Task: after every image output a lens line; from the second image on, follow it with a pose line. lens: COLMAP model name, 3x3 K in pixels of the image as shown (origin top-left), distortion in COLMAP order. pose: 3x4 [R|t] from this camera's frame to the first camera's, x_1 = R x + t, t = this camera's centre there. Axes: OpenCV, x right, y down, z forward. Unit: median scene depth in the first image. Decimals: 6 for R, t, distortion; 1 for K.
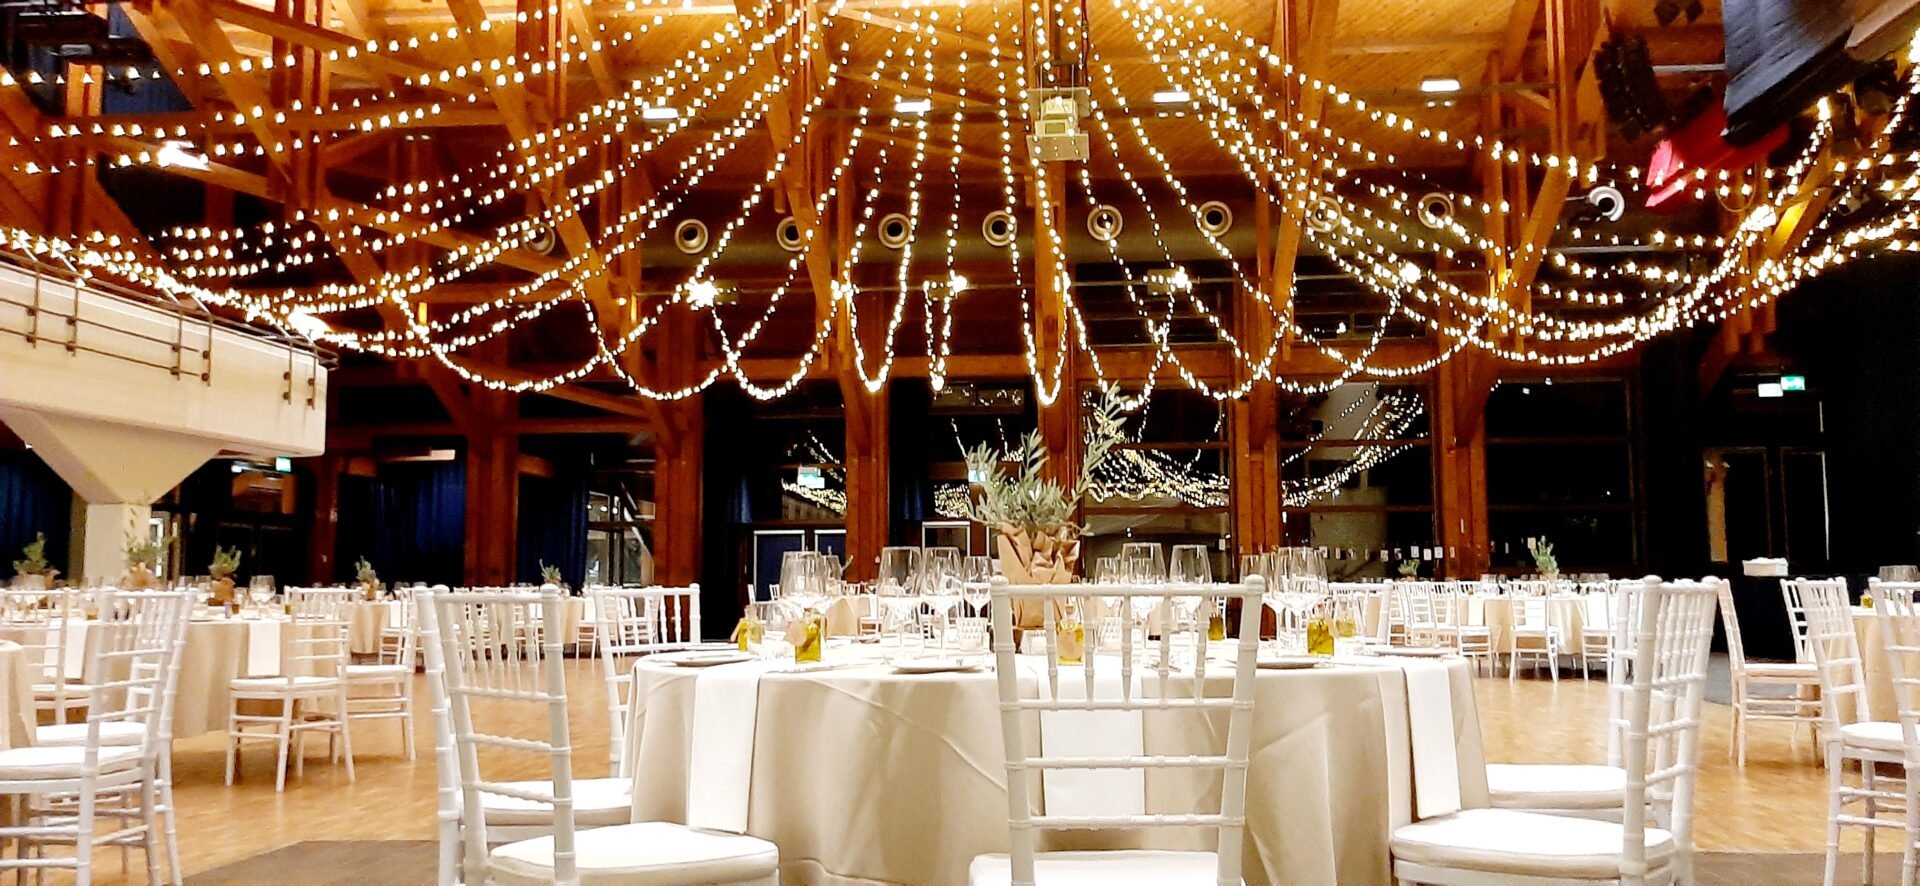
lens RADIAL K [[1561.3, 0, 960.0], [0, 1561.3, 443.0], [0, 0, 1]] dist [0.057085, -0.001163]
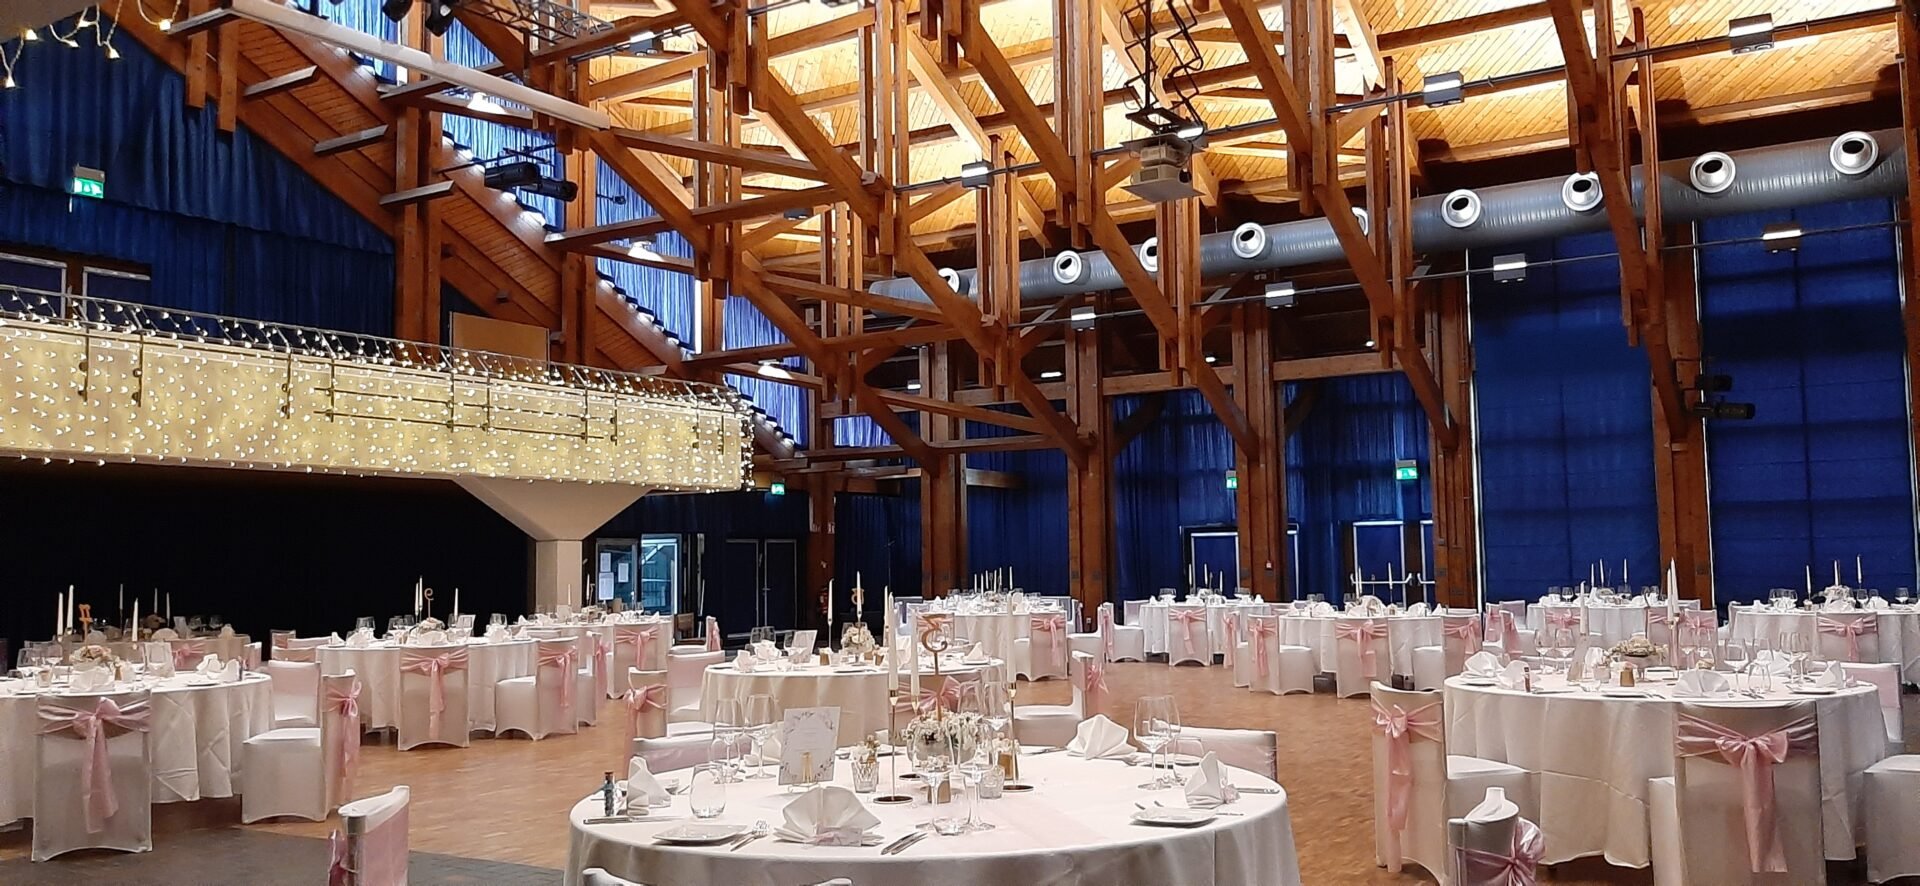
lens RADIAL K [[1561.3, 0, 960.0], [0, 1561.3, 443.0], [0, 0, 1]] dist [0.057085, -0.001163]
pose [[0.897106, -0.044884, -0.439530, 0.316572], [0.052249, 0.998623, 0.004666, -0.028350], [0.438715, -0.027151, 0.898216, -0.001062]]
